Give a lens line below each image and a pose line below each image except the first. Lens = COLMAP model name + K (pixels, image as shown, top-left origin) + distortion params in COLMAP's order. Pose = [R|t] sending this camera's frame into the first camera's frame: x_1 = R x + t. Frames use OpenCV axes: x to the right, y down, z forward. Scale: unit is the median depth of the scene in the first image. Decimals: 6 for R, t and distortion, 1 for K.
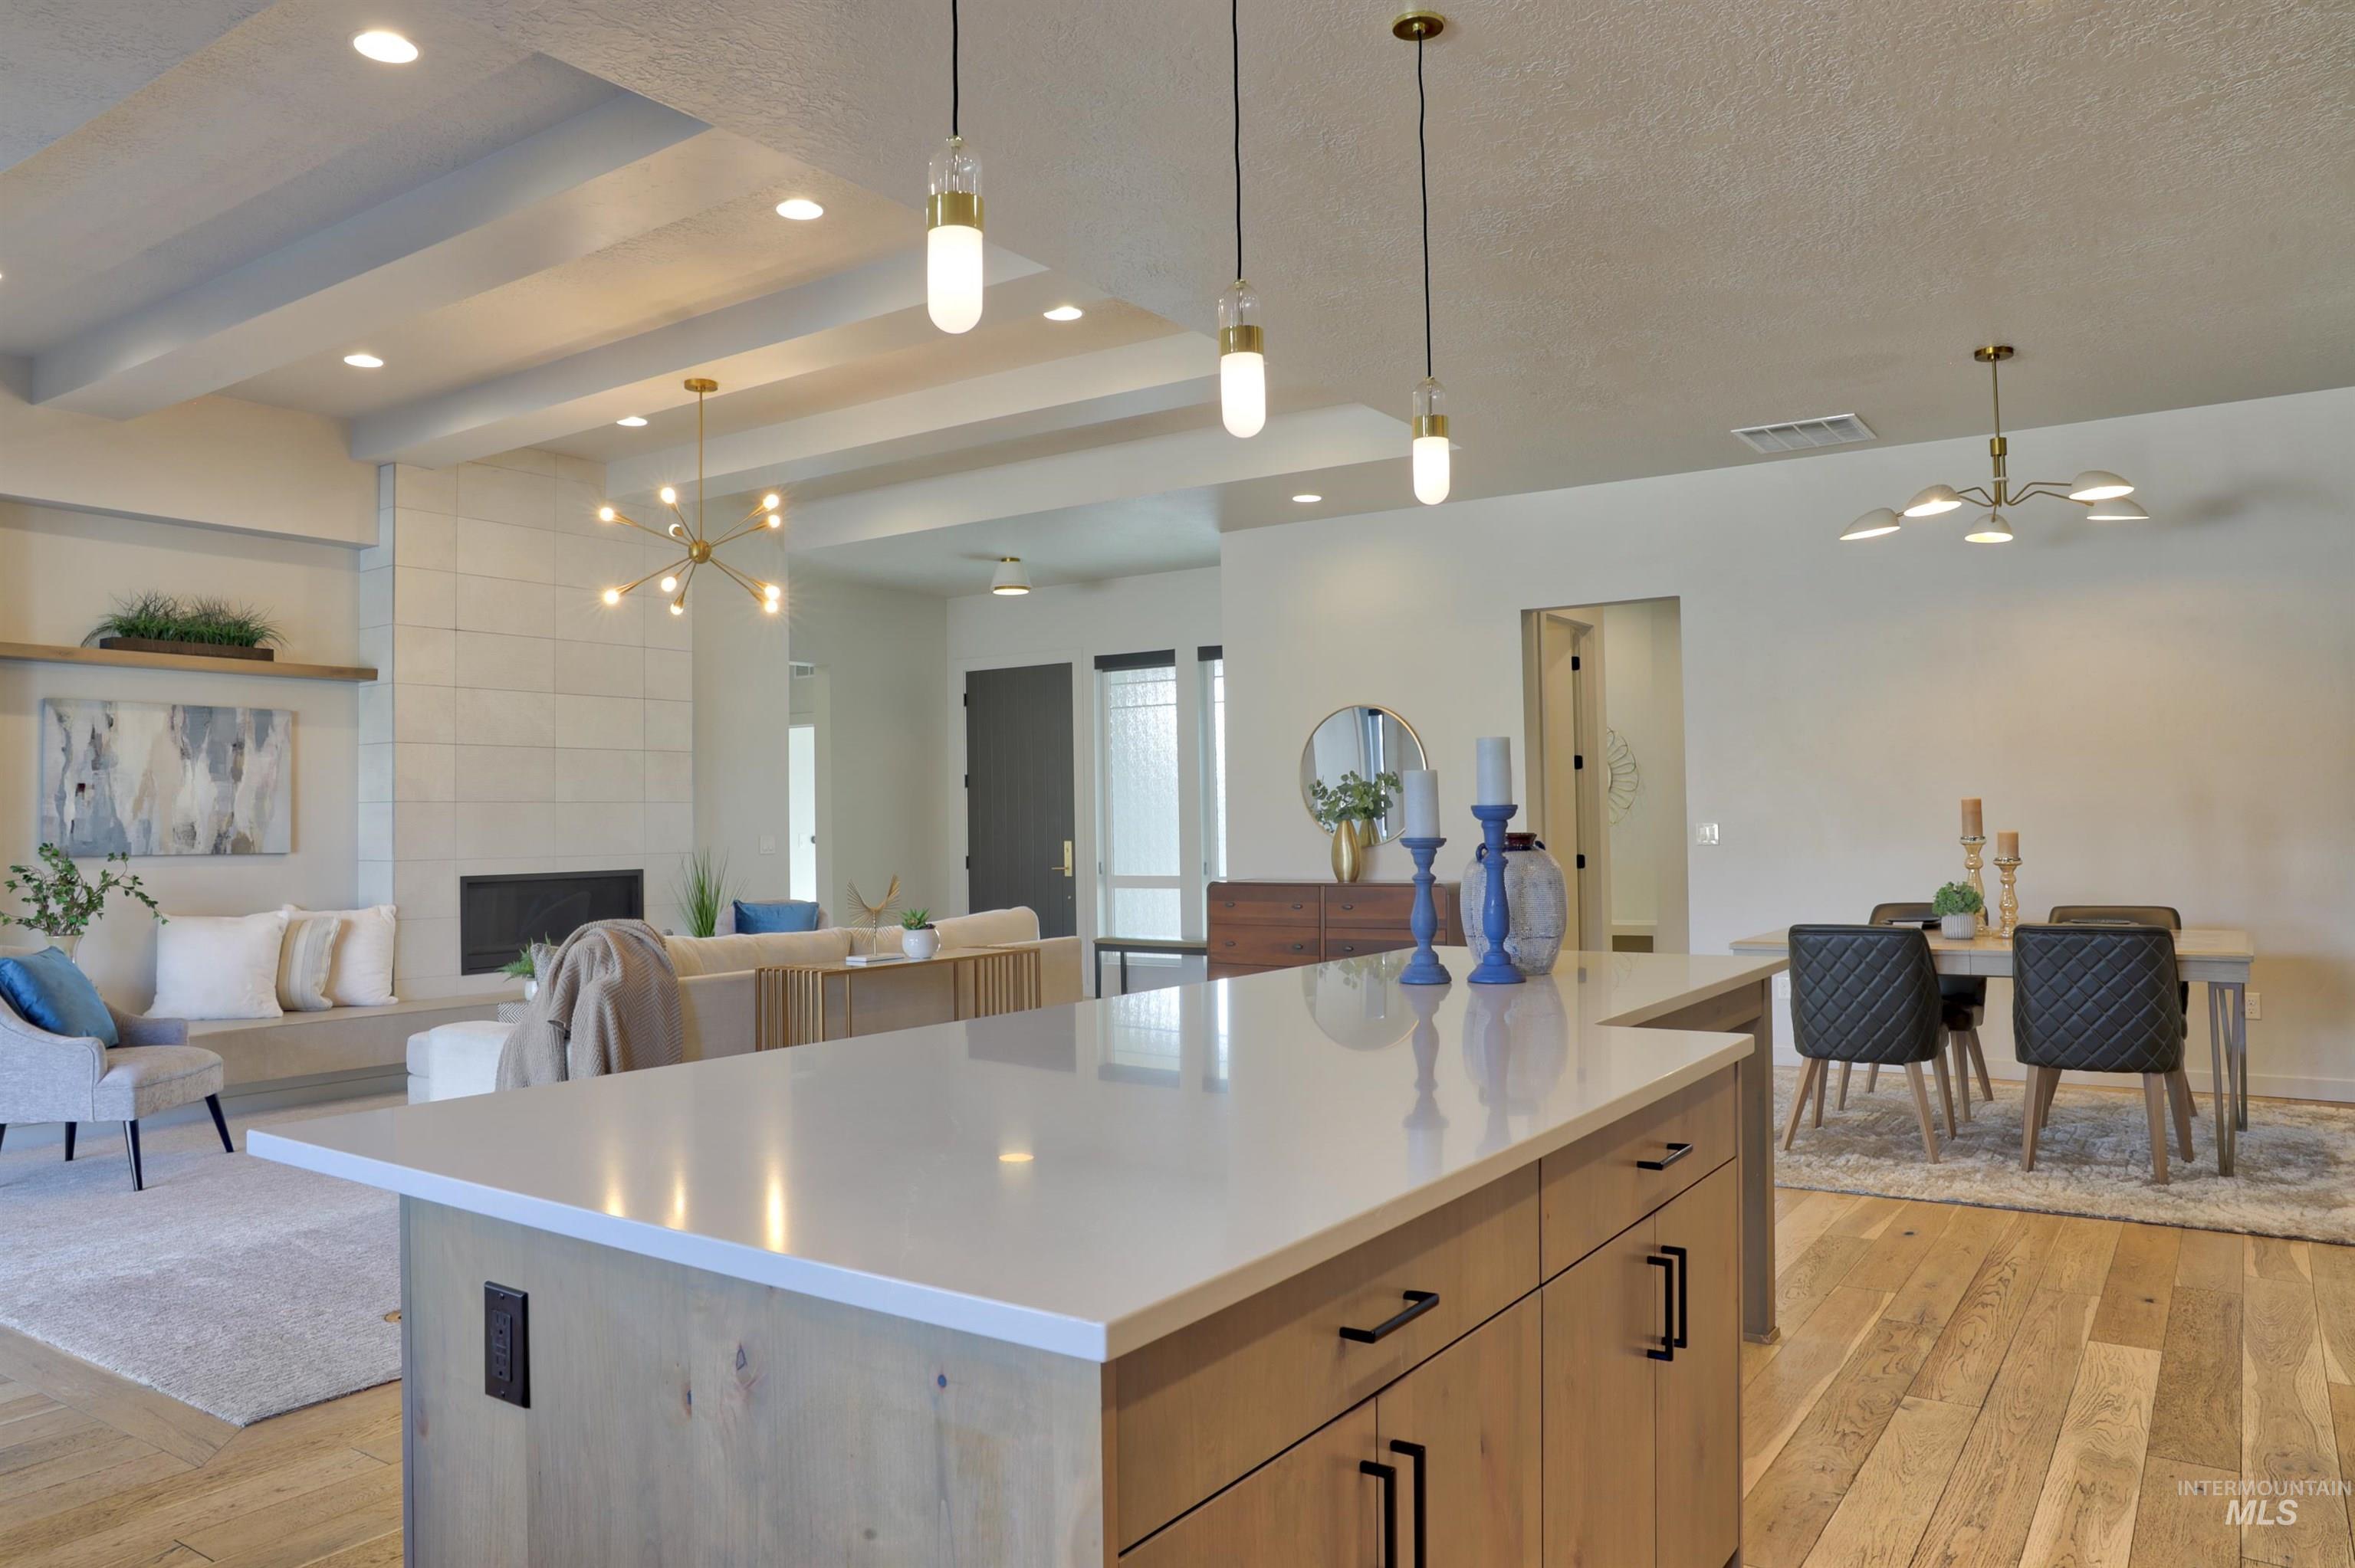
lens RADIAL K [[1621.1, 0, 1189.8], [0, 1621.1, 774.5], [0, 0, 1]] dist [-0.104121, 0.078072]
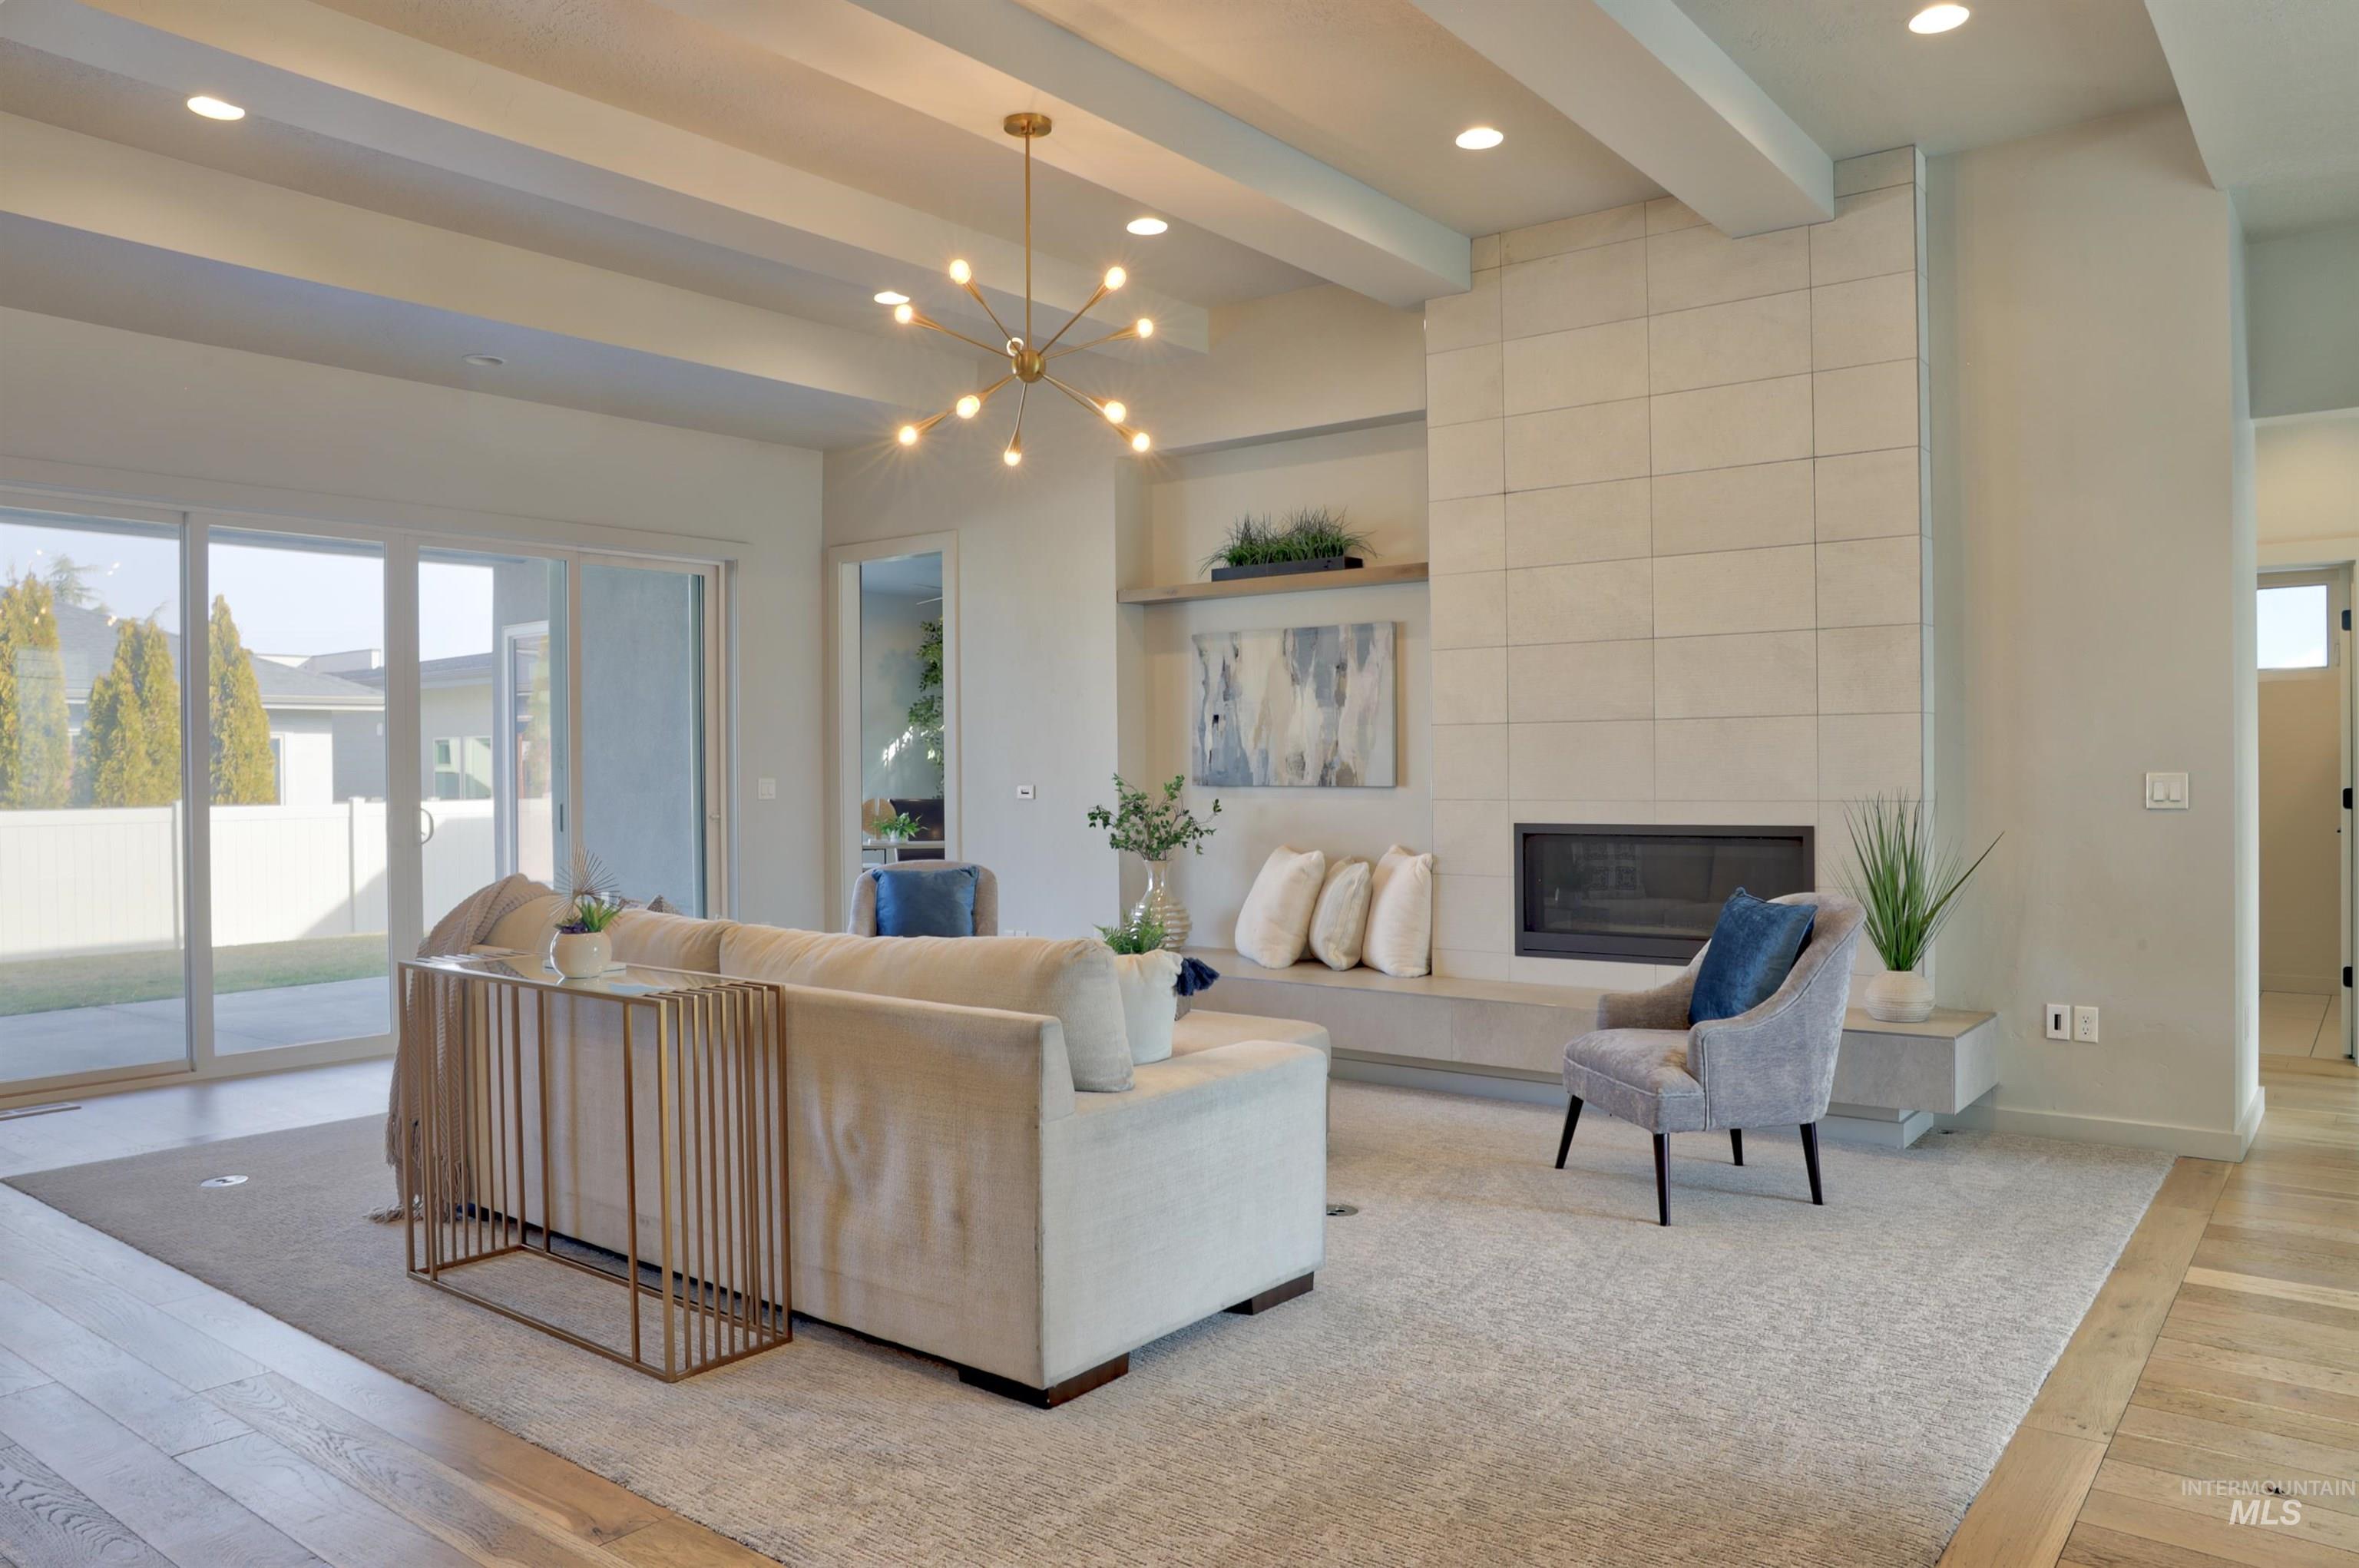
lens RADIAL K [[1624.1, 0, 1191.8], [0, 1624.1, 774.5], [0, 0, 1]] dist [-0.104121, 0.078072]
pose [[-0.062075, 0.022434, -0.997819, 0.338529], [0.042238, 0.998911, 0.019831, 0.021819], [0.997177, -0.040915, -0.062955, 0.989539]]
